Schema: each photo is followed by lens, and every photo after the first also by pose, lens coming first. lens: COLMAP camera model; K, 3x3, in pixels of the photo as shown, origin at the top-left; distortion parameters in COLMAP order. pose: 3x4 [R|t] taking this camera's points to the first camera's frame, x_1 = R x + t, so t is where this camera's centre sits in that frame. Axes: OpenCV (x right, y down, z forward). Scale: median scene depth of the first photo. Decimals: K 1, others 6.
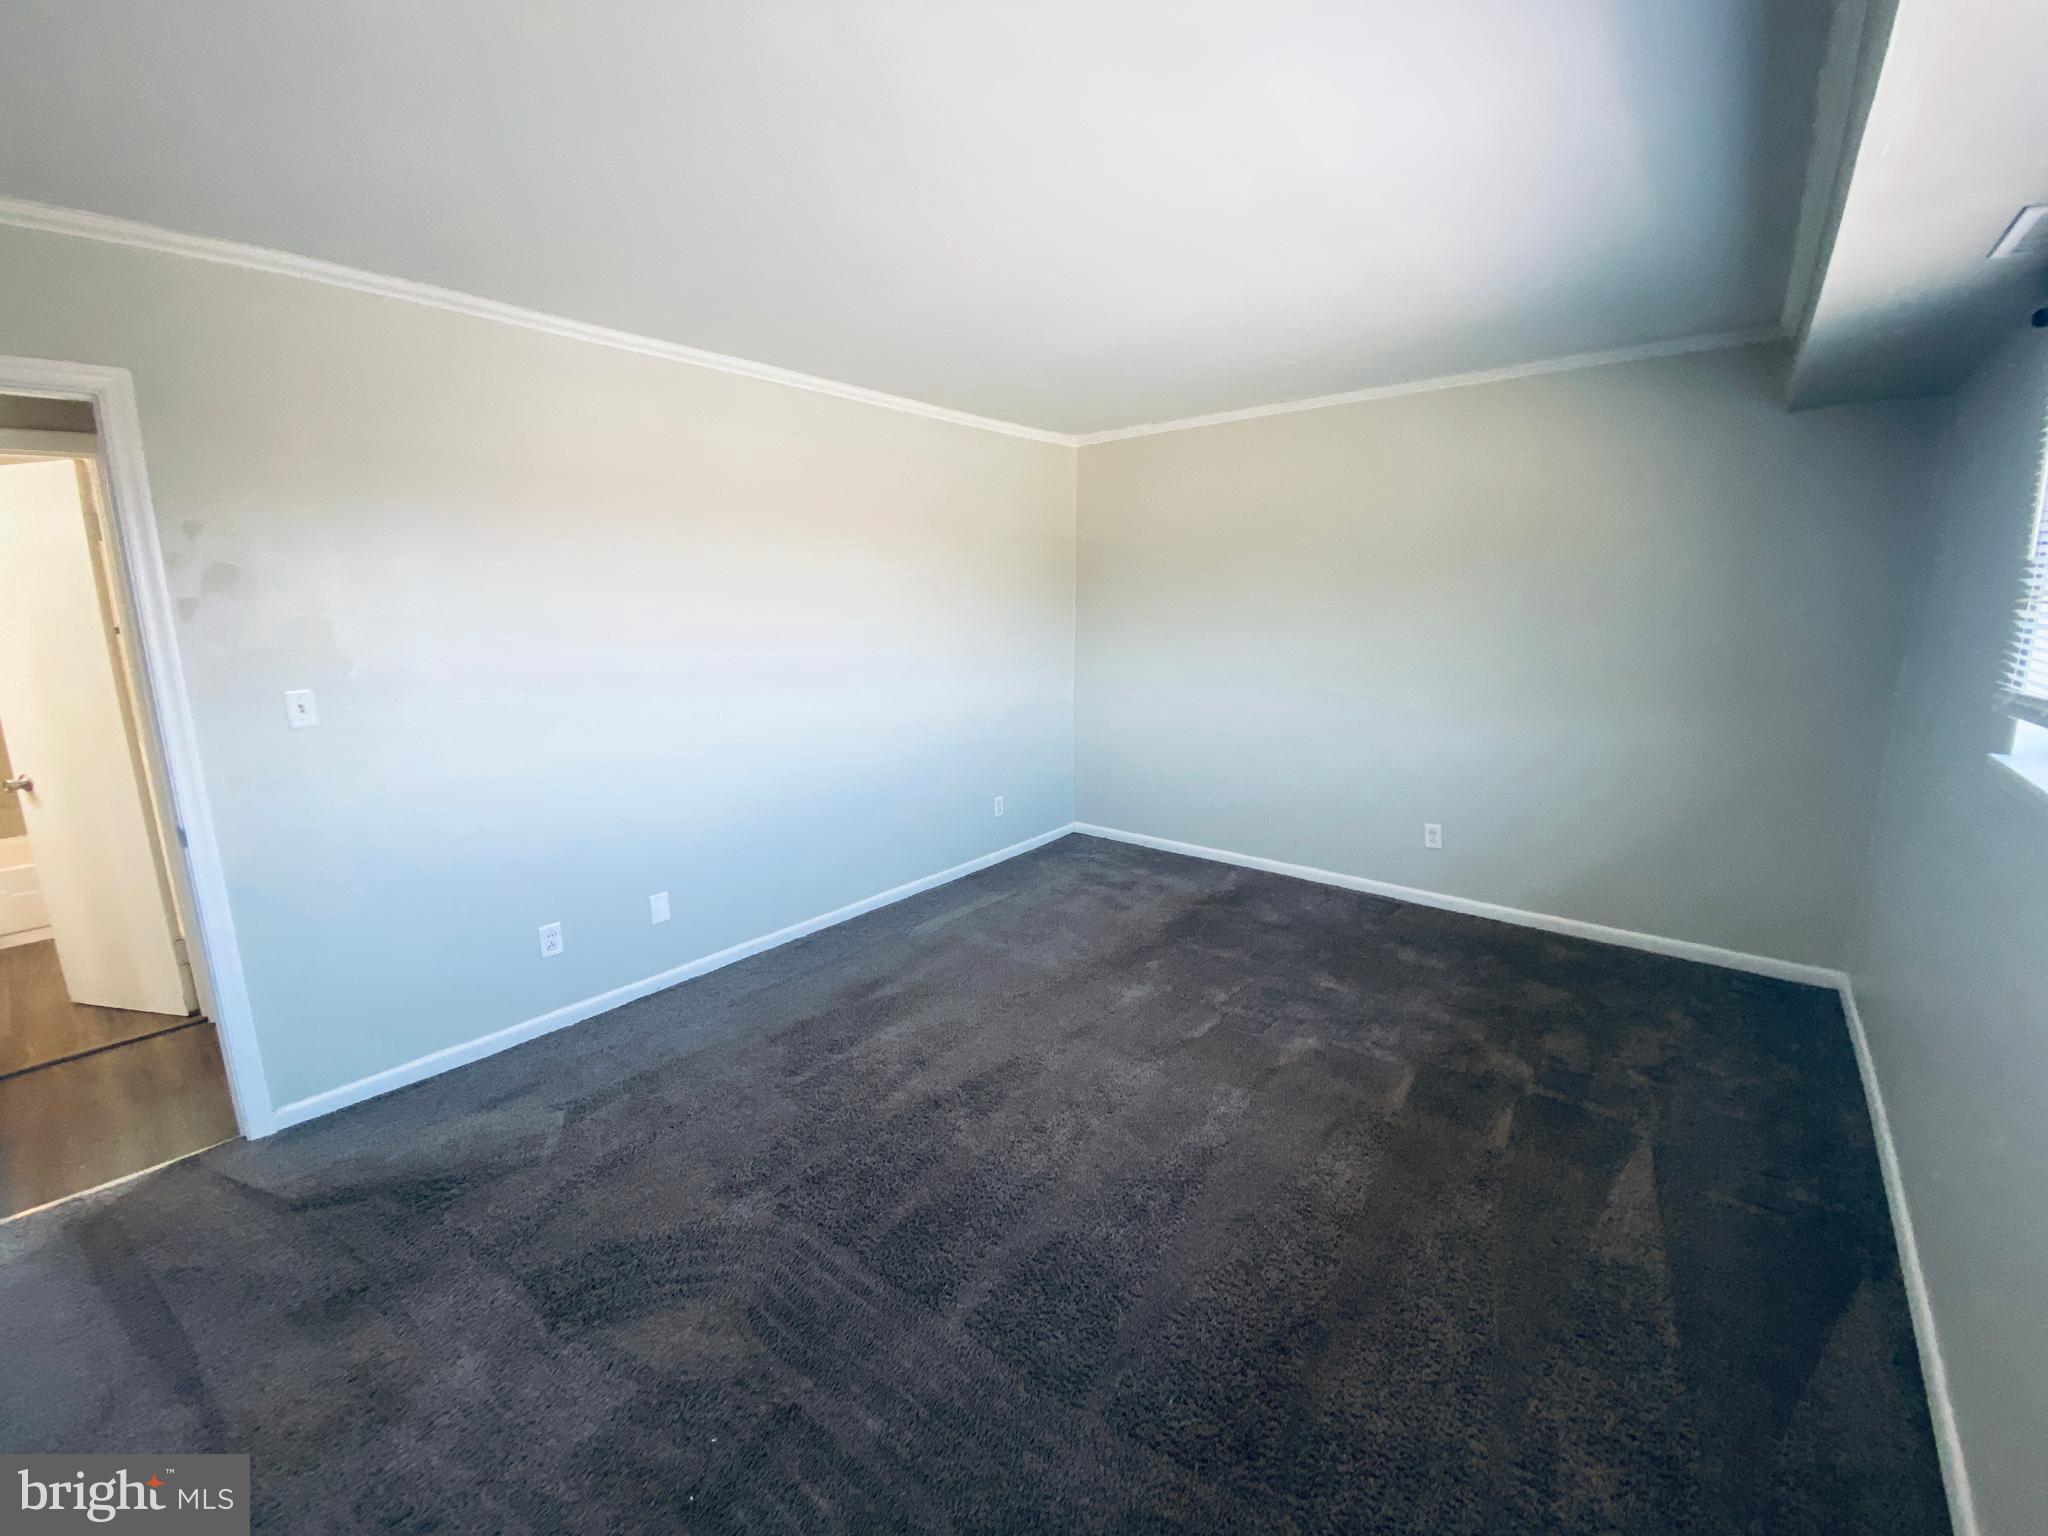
lens RADIAL K [[836.1, 0, 1024.0], [0, 836.1, 768.0], [0, 0, 1]] dist [0.017699, -0.015608]
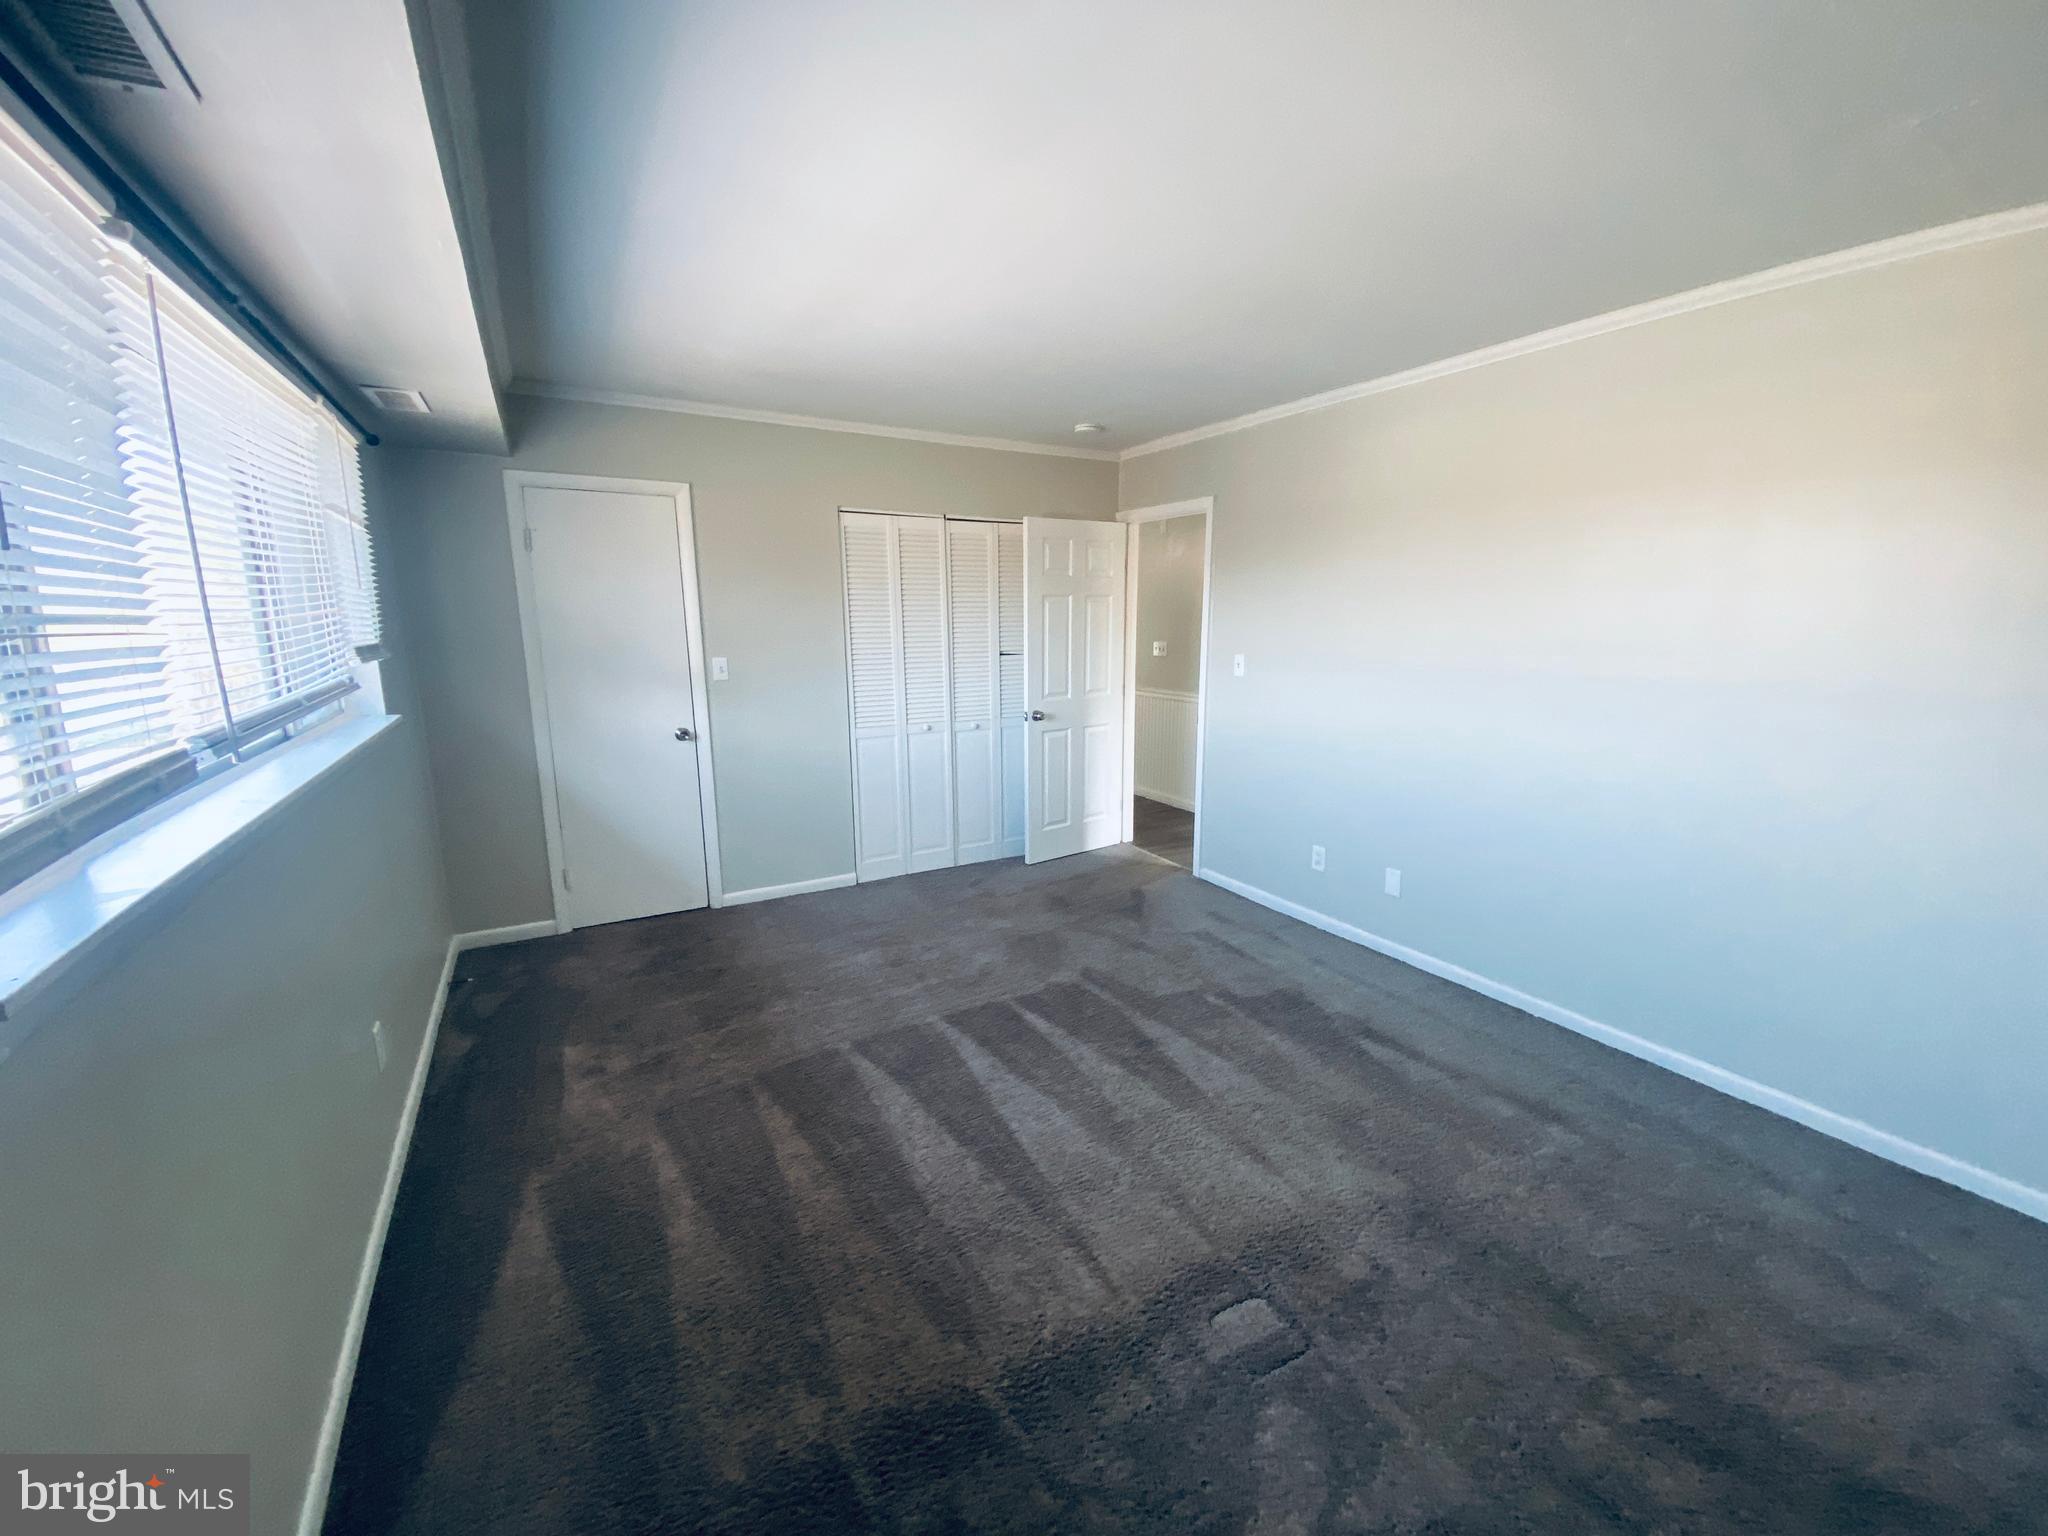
lens RADIAL K [[836.1, 0, 1024.0], [0, 836.1, 768.0], [0, 0, 1]] dist [0.017699, -0.015608]
pose [[-0.348652, 0.192446, -0.917282, 0.908653], [-0.180224, 0.946663, 0.267113, -0.232858], [0.919761, 0.258446, -0.295373, 1.042808]]
